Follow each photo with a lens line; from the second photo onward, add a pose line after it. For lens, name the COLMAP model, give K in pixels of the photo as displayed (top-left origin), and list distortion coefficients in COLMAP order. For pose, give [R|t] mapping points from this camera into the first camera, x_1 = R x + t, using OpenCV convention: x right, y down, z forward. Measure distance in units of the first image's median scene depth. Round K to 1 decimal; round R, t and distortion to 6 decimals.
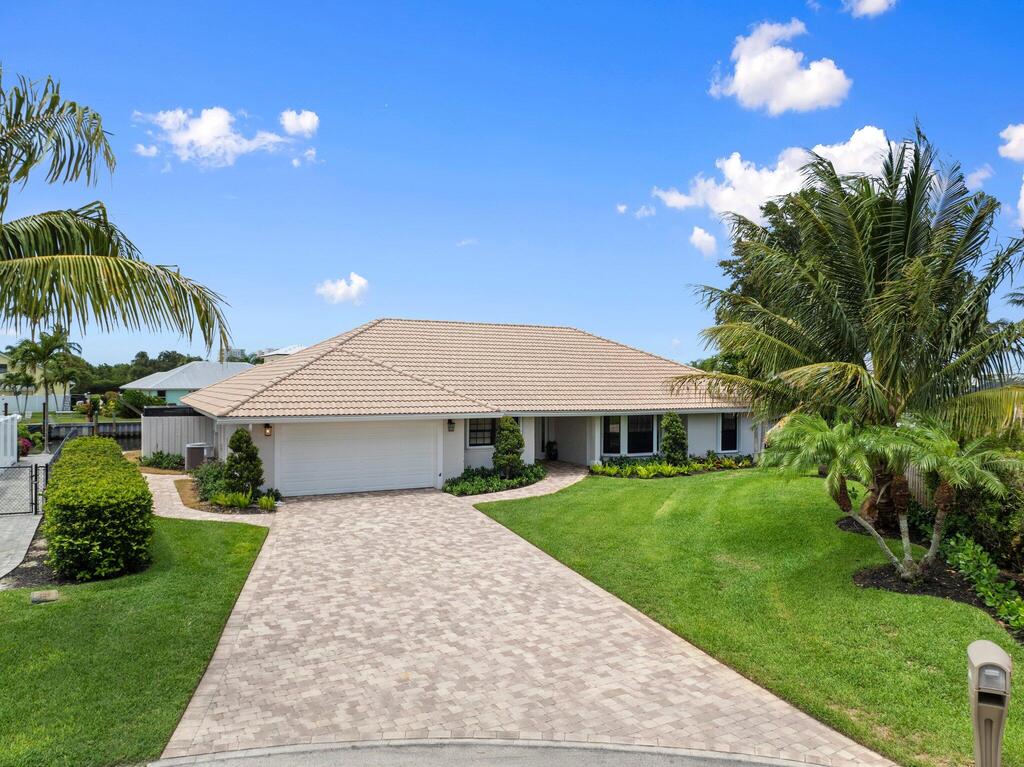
lens RADIAL K [[726.3, 0, 512.0], [0, 726.3, 383.5], [0, 0, 1]] dist [-0.041865, 0.004955]
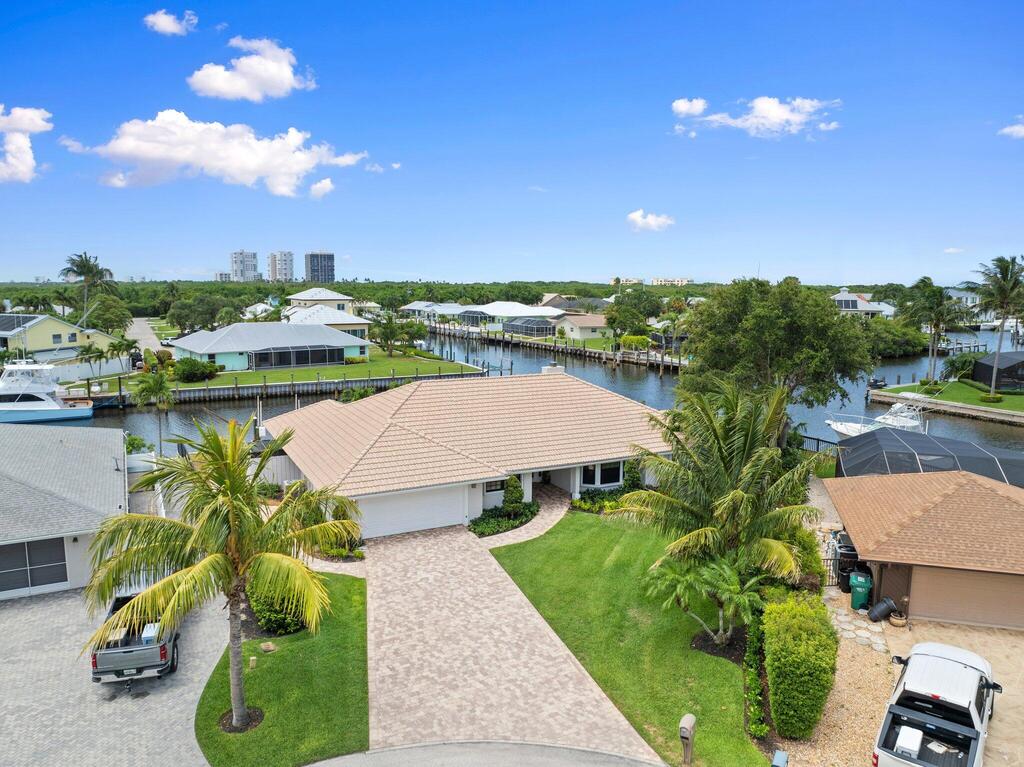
lens RADIAL K [[724.8, 0, 512.0], [0, 724.8, 383.5], [0, 0, 1]] dist [-0.039365, 0.001697]
pose [[0.999853, 0.004960, -0.016431, 0.032550], [-0.002665, 0.990589, 0.136841, -0.698089], [0.016955, -0.136777, 0.990457, -0.840607]]
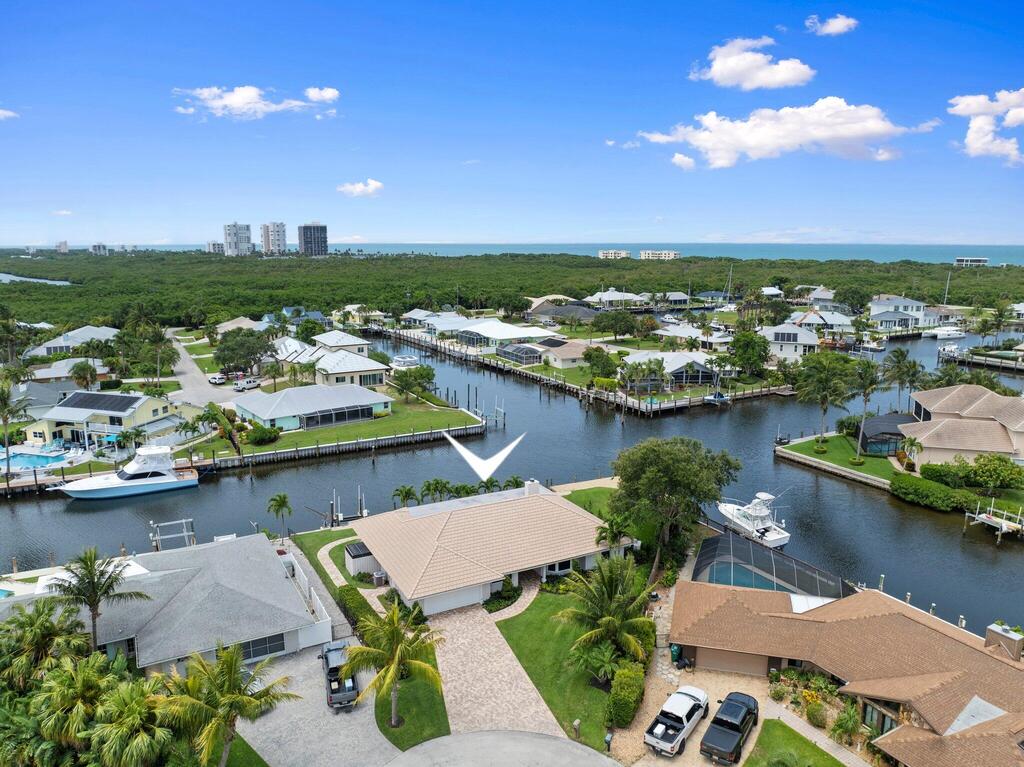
lens RADIAL K [[721.4, 0, 512.0], [0, 721.4, 383.5], [0, 0, 1]] dist [-0.038875, -0.002172]
pose [[0.999987, -0.001576, -0.004948, 0.053567], [0.002486, 0.981848, 0.189652, -2.329857], [0.004559, -0.189662, 0.981839, -2.897893]]
